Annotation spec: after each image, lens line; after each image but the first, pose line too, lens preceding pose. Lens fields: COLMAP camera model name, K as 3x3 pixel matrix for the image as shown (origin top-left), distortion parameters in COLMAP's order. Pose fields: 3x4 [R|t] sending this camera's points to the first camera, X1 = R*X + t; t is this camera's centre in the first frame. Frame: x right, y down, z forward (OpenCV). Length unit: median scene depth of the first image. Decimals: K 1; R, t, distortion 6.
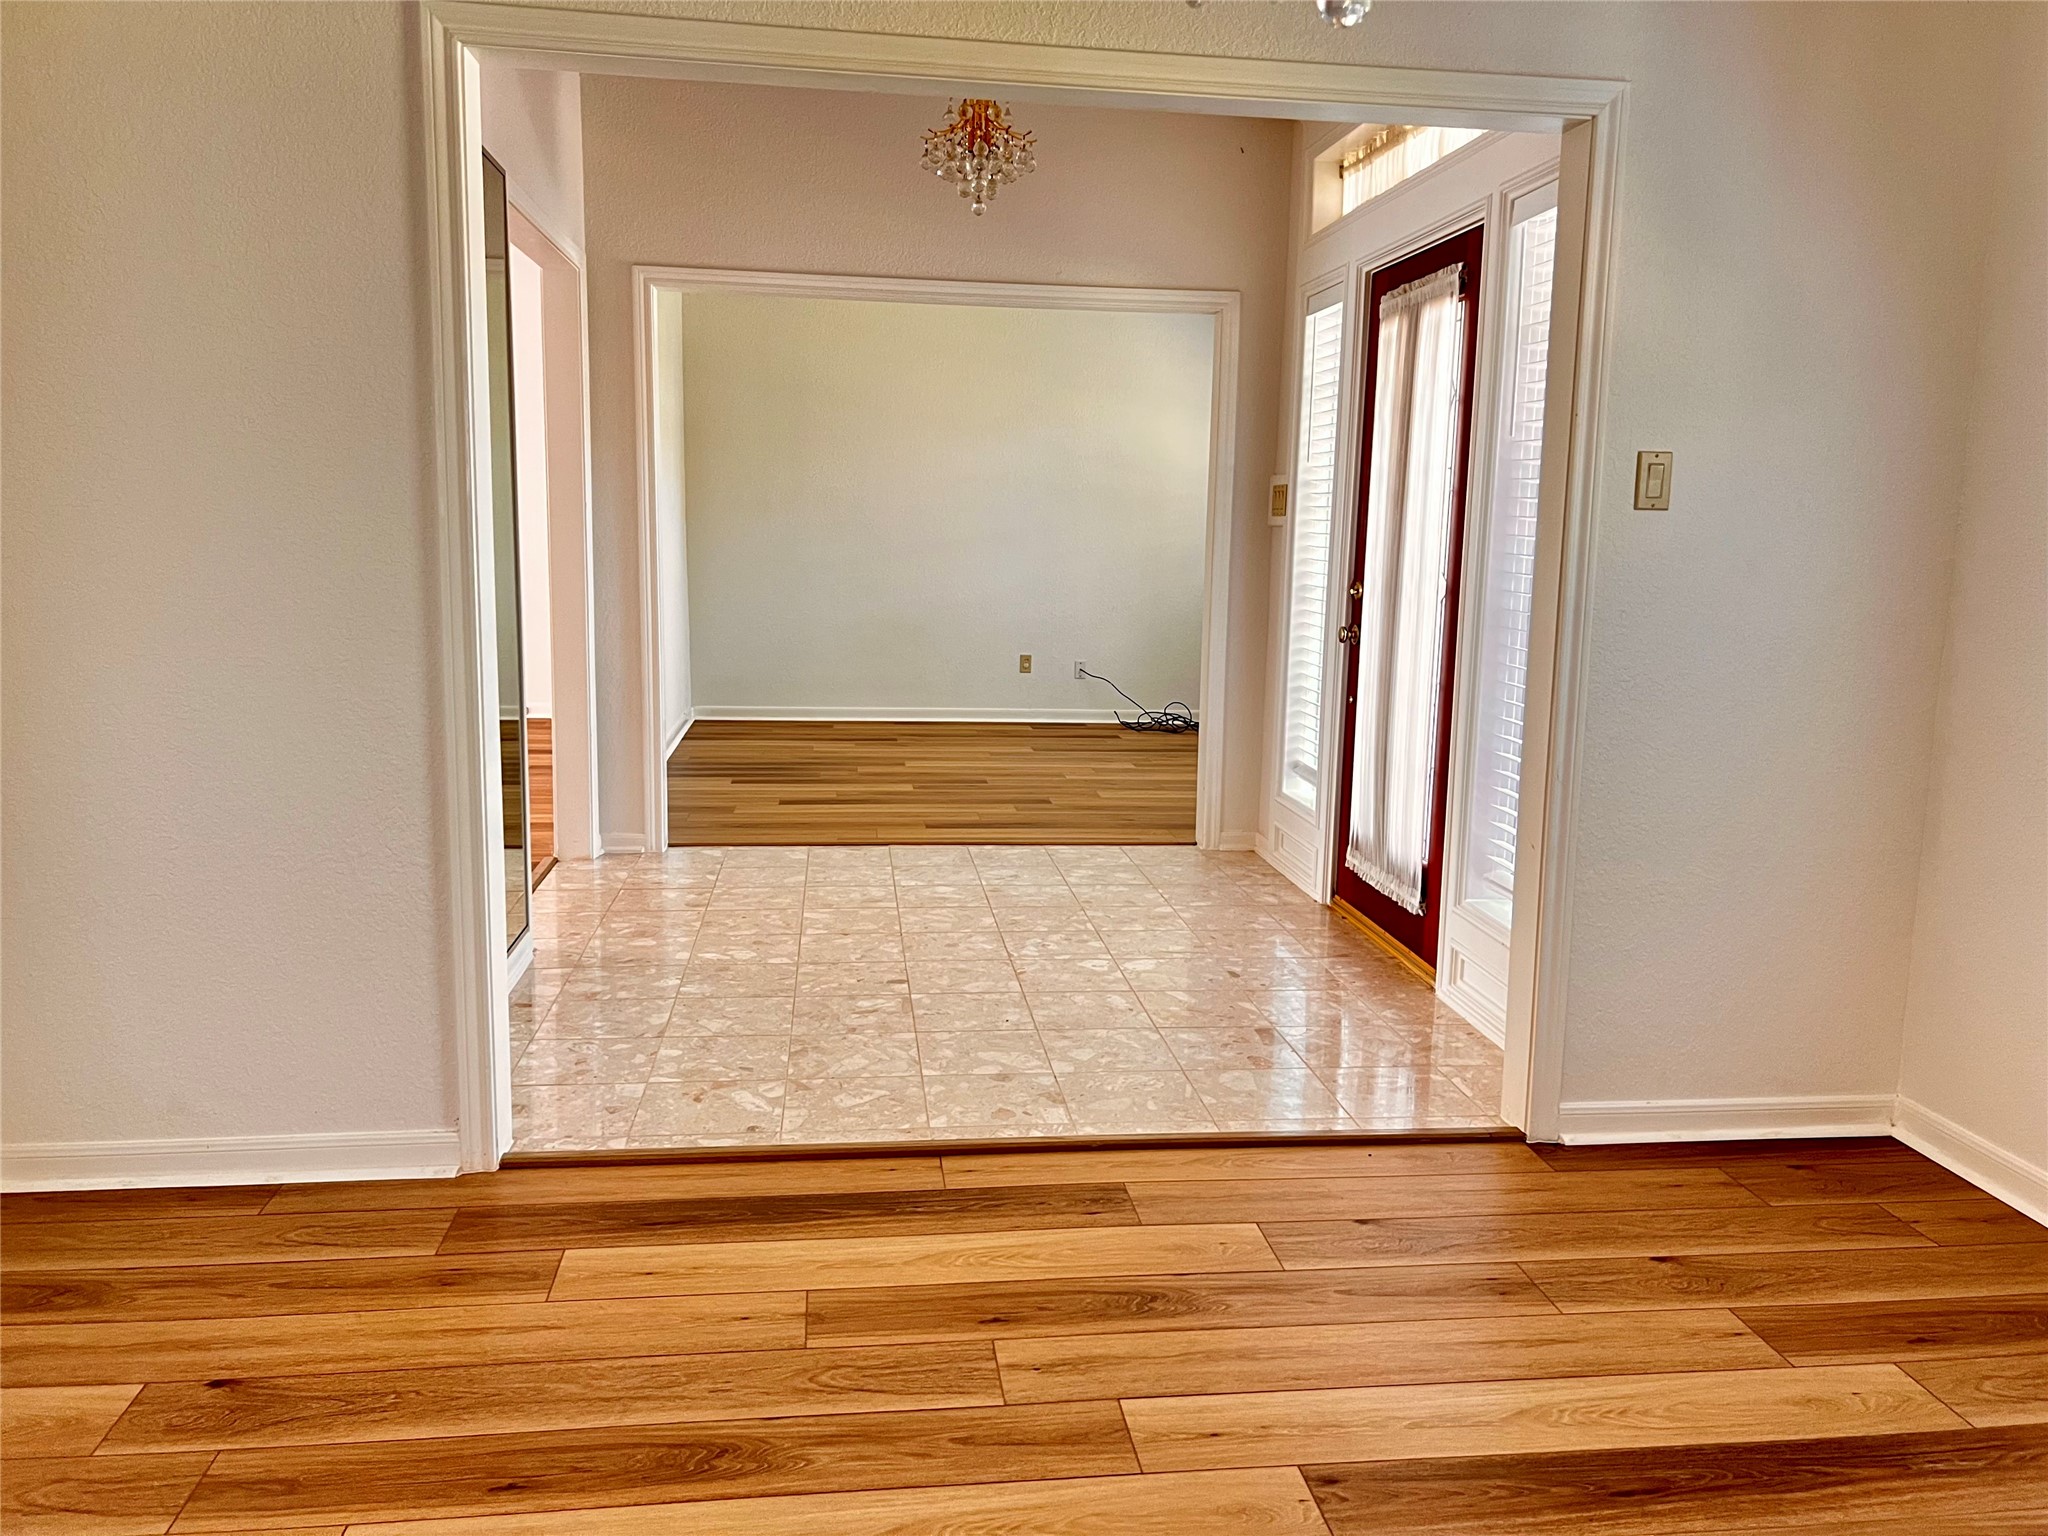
lens RADIAL K [[1538.0, 0, 1024.8], [0, 1538.0, 766.0], [0, 0, 1]] dist [0.070123, -0.081826]
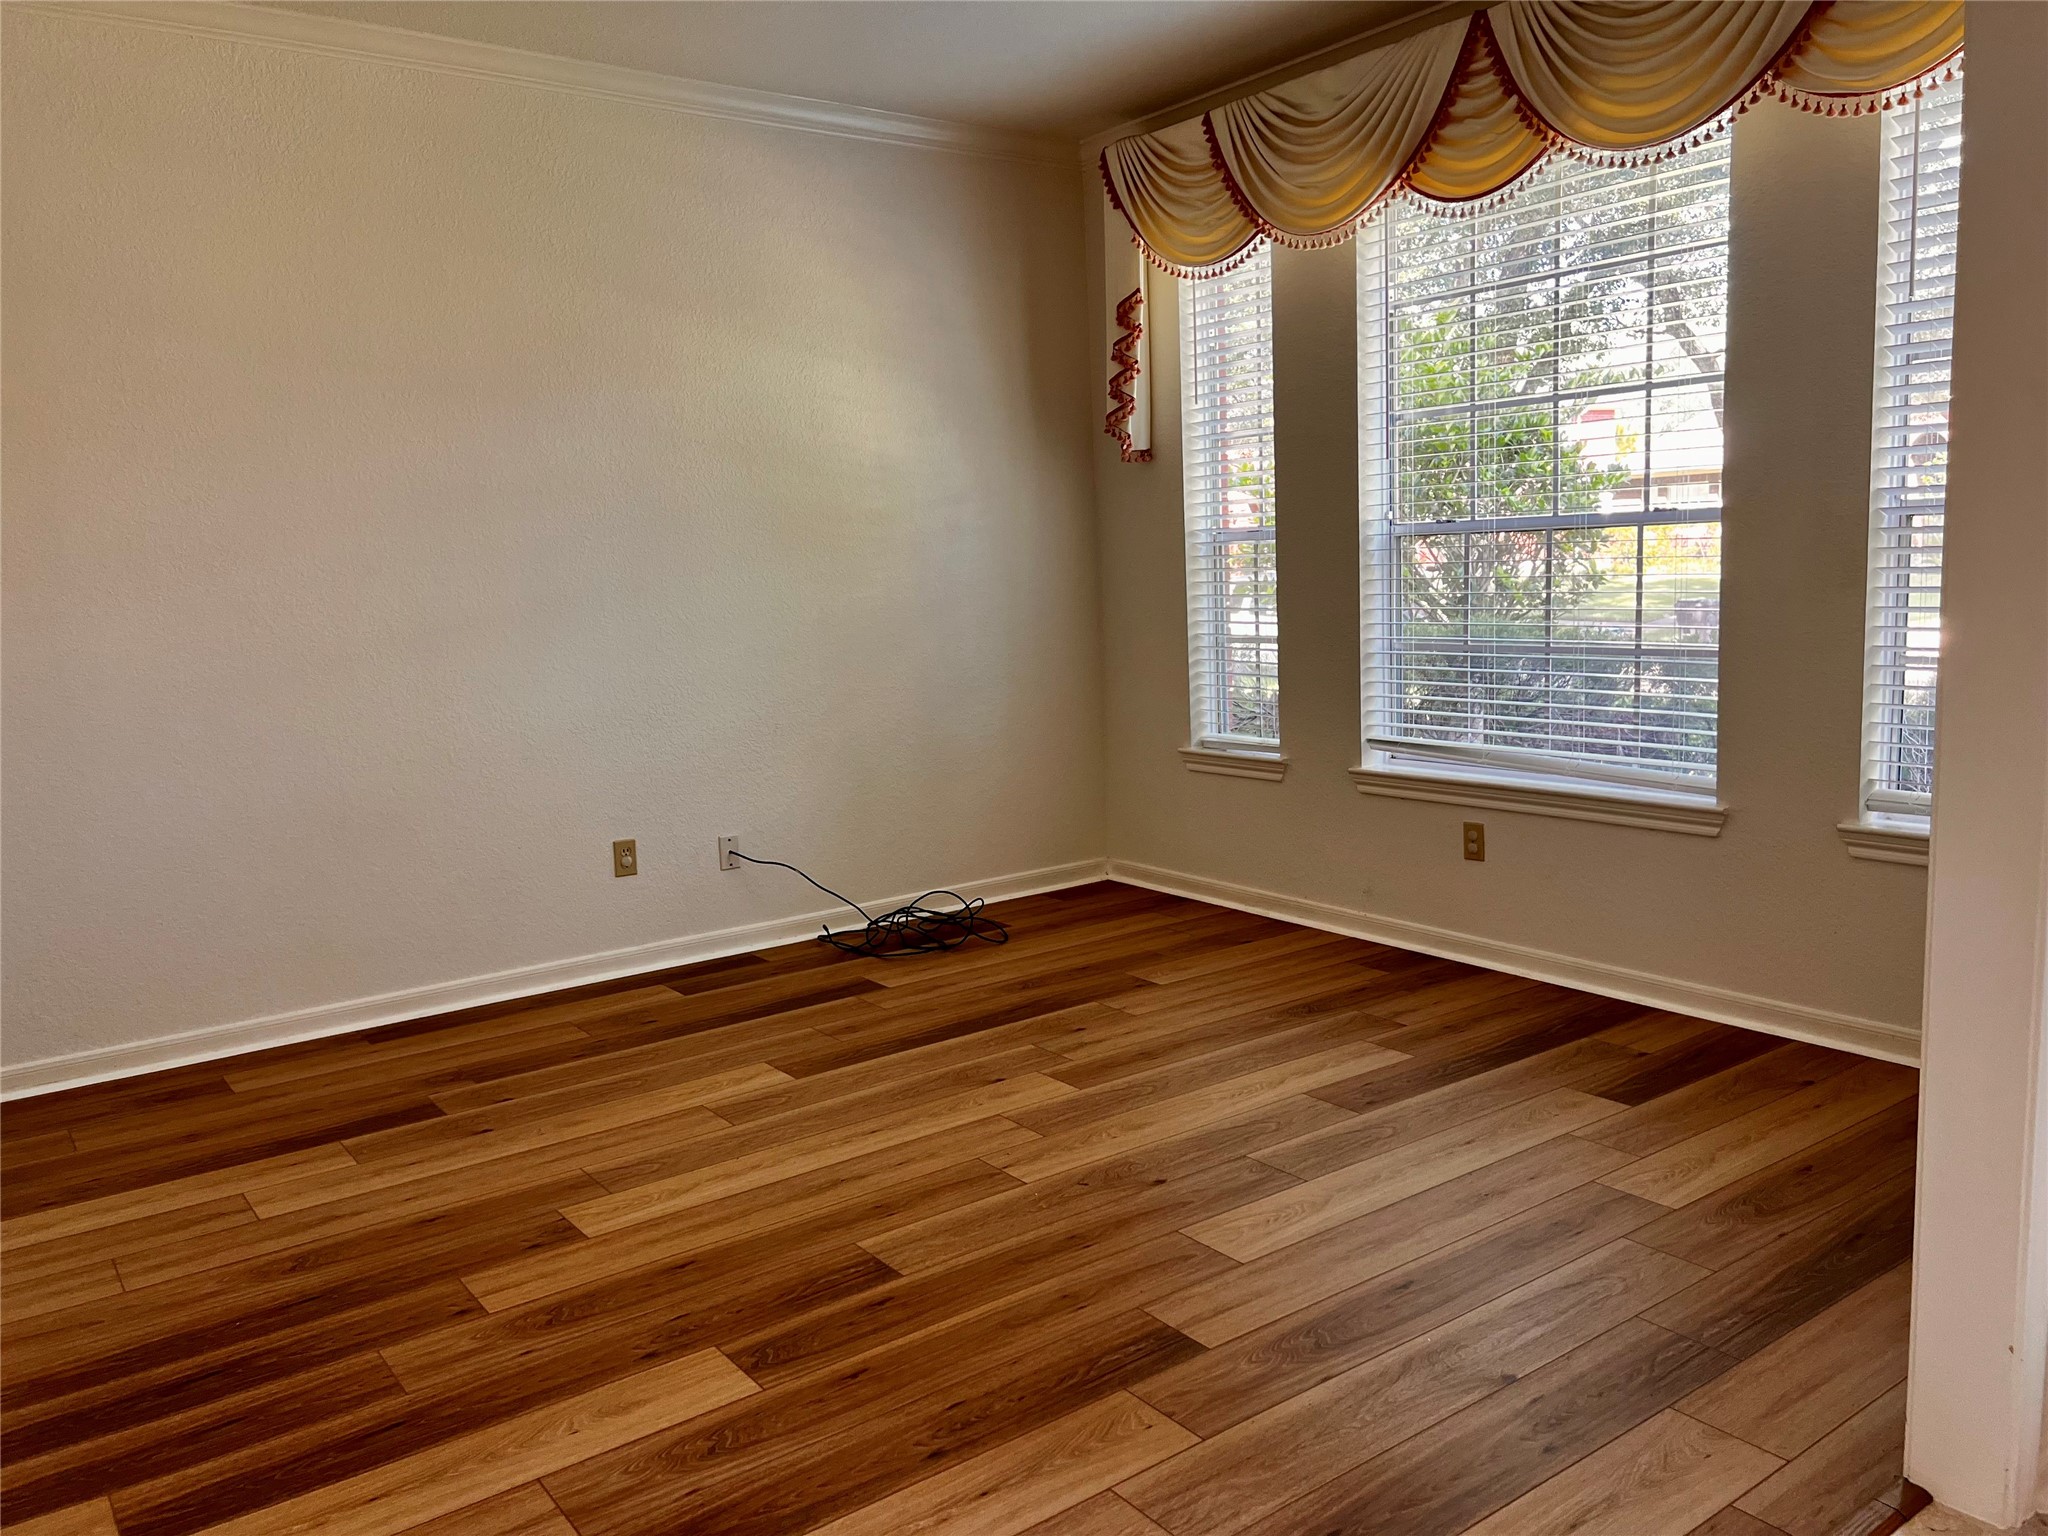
lens RADIAL K [[1538.0, 0, 1026.9], [0, 1538.0, 769.9], [0, 0, 1]] dist [0.070123, -0.081826]
pose [[0.868908, -0.128222, 0.478077, -0.126199], [0.137662, 0.990359, 0.015416, -0.086953], [-0.475445, 0.052418, 0.878183, 0.504208]]
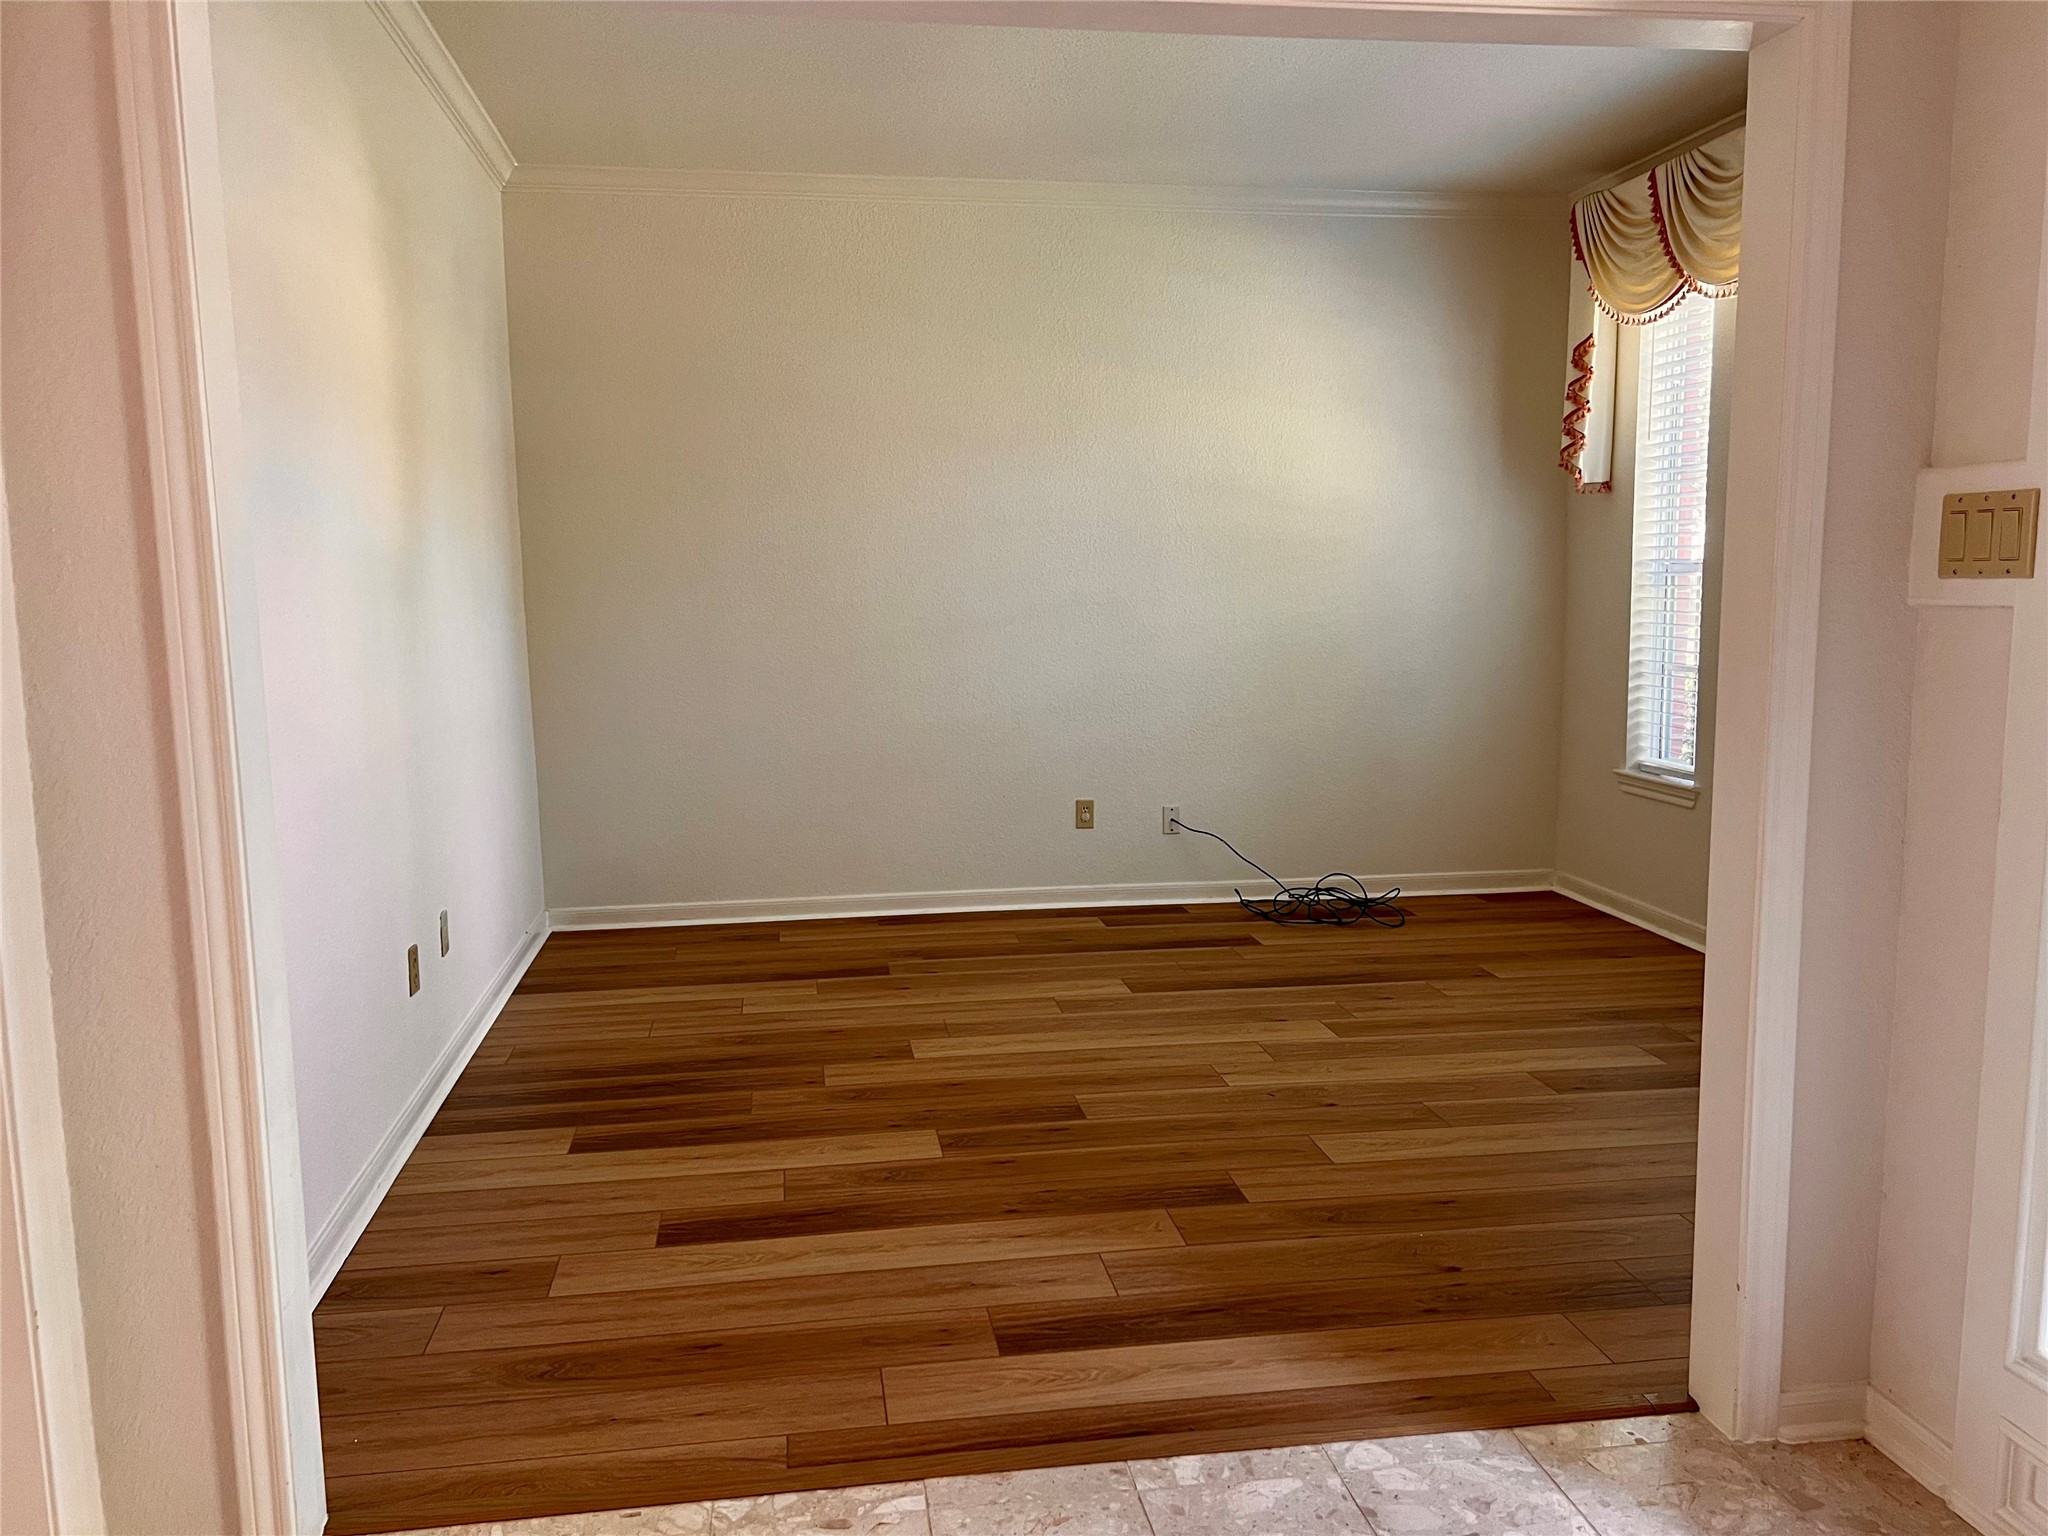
lens RADIAL K [[1538.0, 0, 1023.9], [0, 1538.0, 767.0], [0, 0, 1]] dist [0.070123, -0.081826]
pose [[0.998867, -0.038159, 0.028430, -0.042436], [0.039003, 0.998797, -0.029733, -0.069609], [-0.027262, 0.030809, 0.999153, 0.381974]]
